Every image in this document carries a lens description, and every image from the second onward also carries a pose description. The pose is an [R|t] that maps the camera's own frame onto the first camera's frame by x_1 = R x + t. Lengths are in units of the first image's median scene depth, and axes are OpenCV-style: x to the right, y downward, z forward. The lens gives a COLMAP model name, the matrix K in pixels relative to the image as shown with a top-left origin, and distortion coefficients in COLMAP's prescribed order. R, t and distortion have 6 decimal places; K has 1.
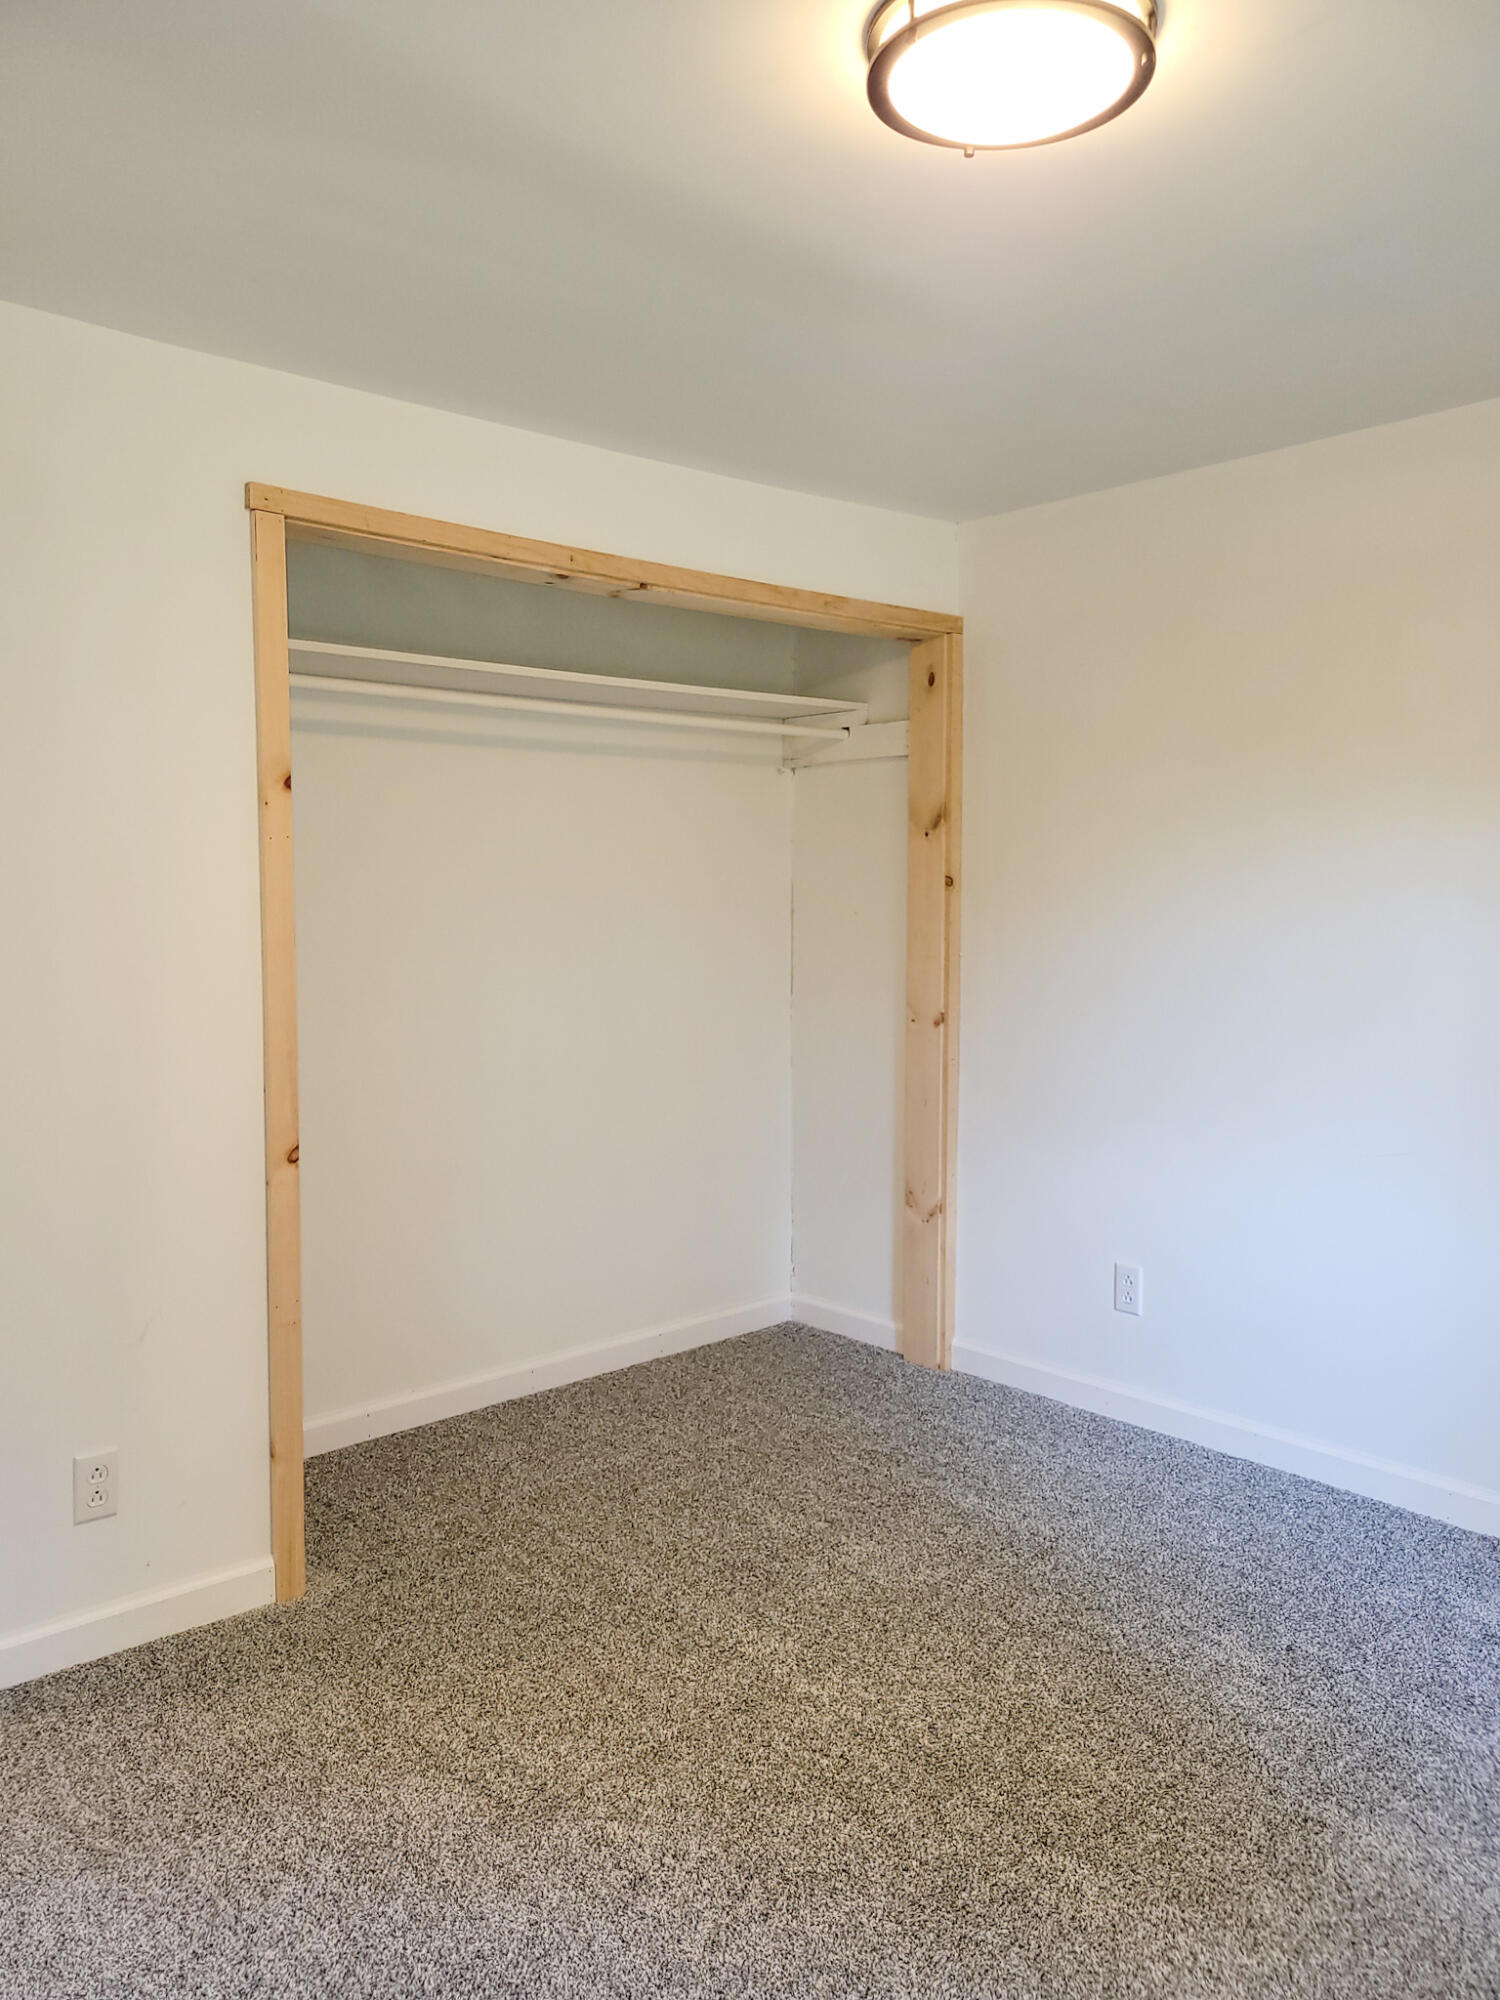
lens RADIAL K [[1512.2, 0, 748.8], [0, 1512.2, 995.3], [0, 0, 1]] dist [-0.002684, -0.001147]
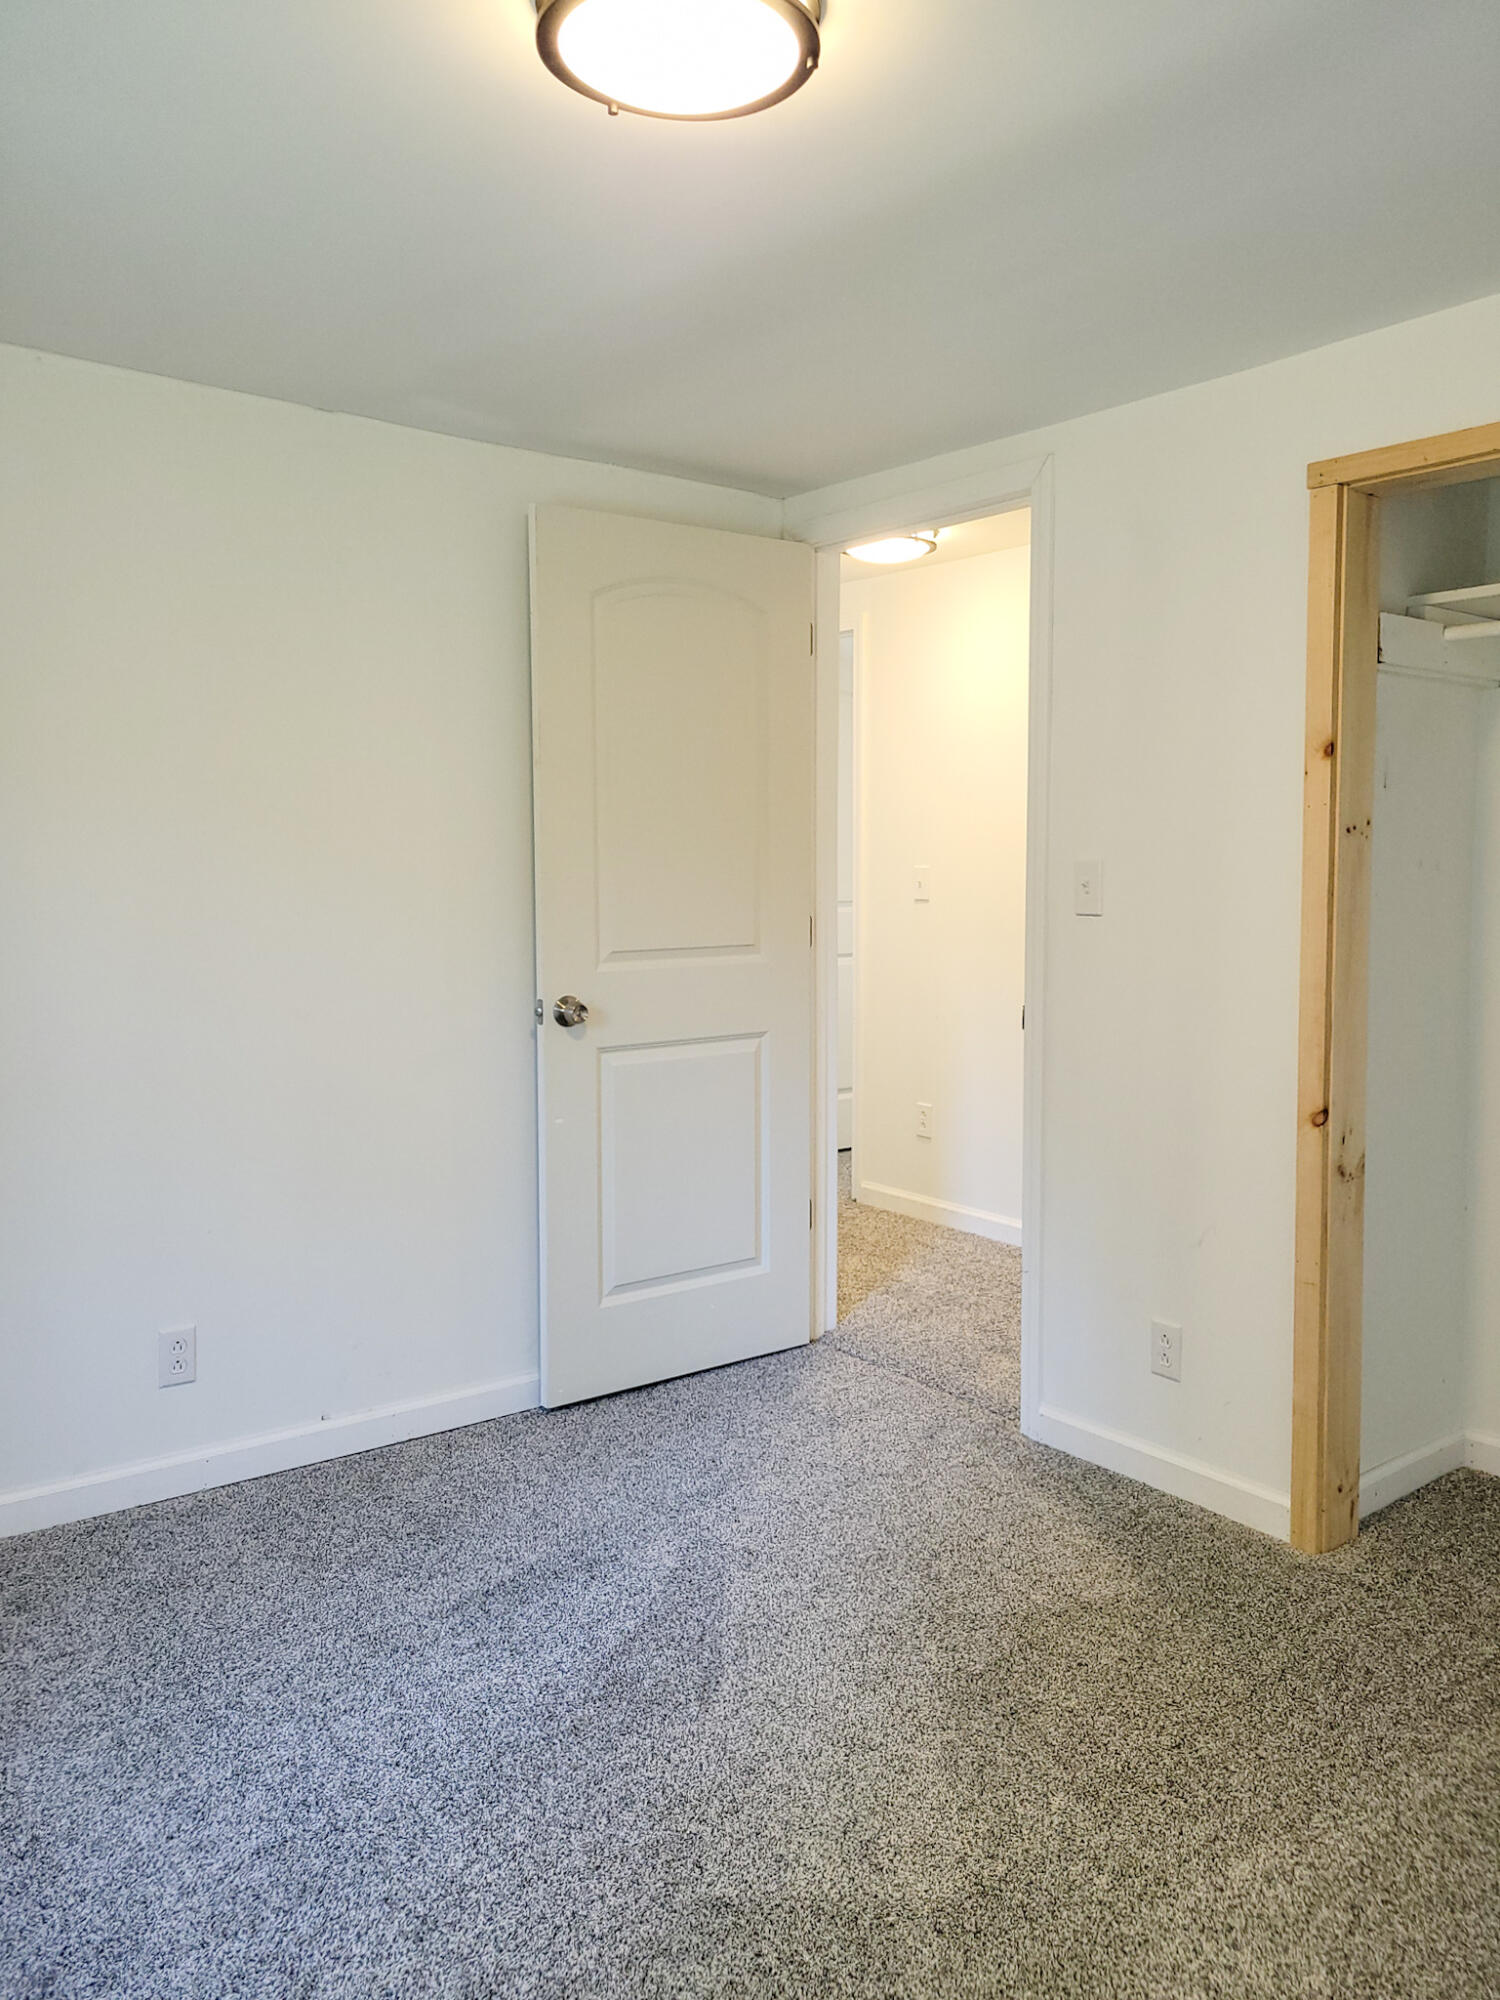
lens RADIAL K [[1512.2, 0, 749.4], [0, 1512.2, 1001.5], [0, 0, 1]] dist [-0.002684, -0.001147]
pose [[-0.066468, 0.088712, -0.993837, 0.736217], [-0.069697, 0.993194, 0.093316, -0.040794], [0.995351, 0.075470, -0.059833, 0.686825]]
